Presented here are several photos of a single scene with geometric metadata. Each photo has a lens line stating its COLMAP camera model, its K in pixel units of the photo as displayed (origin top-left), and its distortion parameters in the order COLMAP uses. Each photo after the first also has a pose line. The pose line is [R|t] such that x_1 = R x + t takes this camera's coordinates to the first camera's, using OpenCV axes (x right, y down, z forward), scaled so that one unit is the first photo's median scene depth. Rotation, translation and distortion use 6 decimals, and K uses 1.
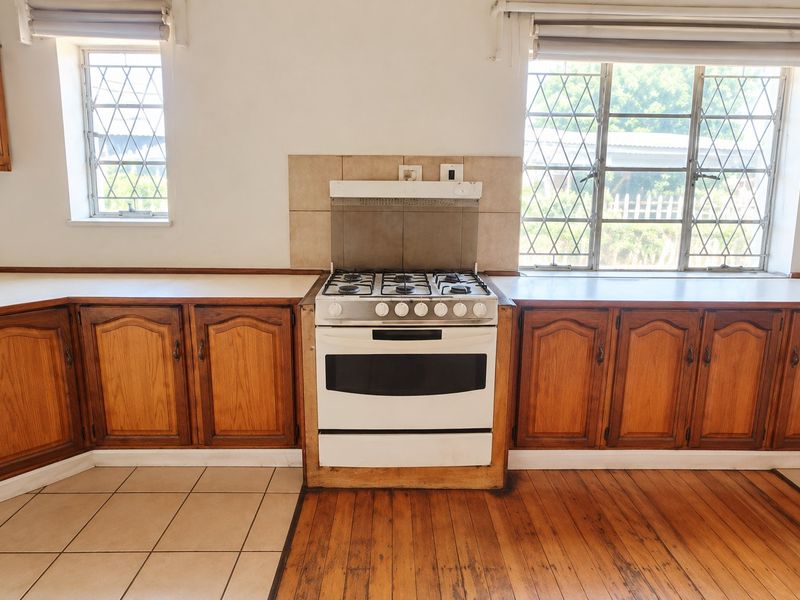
lens RADIAL K [[521.0, 0, 425.2], [0, 521.0, 293.0], [0, 0, 1]] dist [-0.008189, -0.003376]
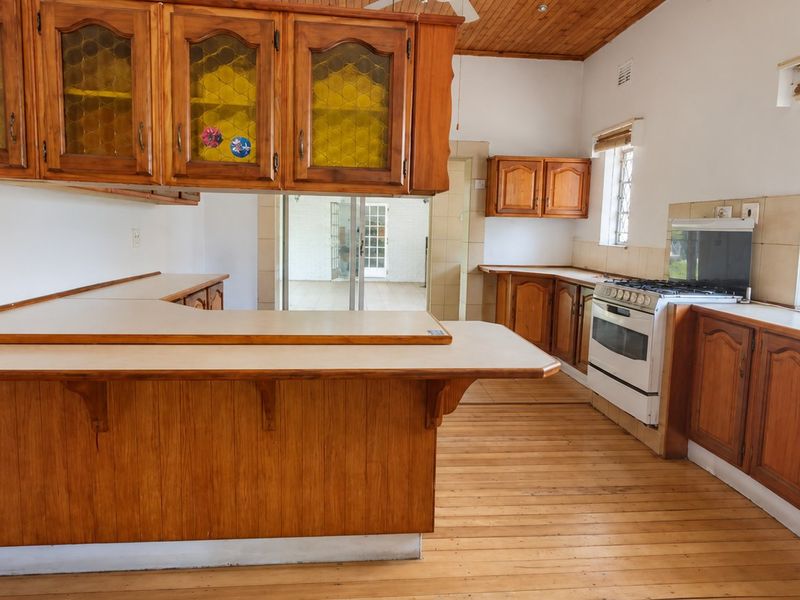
lens RADIAL K [[521.0, 0, 406.3], [0, 521.0, 295.7], [0, 0, 1]] dist [-0.008189, -0.003376]
pose [[0.056548, 0.115647, -0.991679, 1.226455], [-0.224261, 0.969358, 0.100256, 0.017062], [0.972887, 0.216726, 0.080751, 0.174482]]
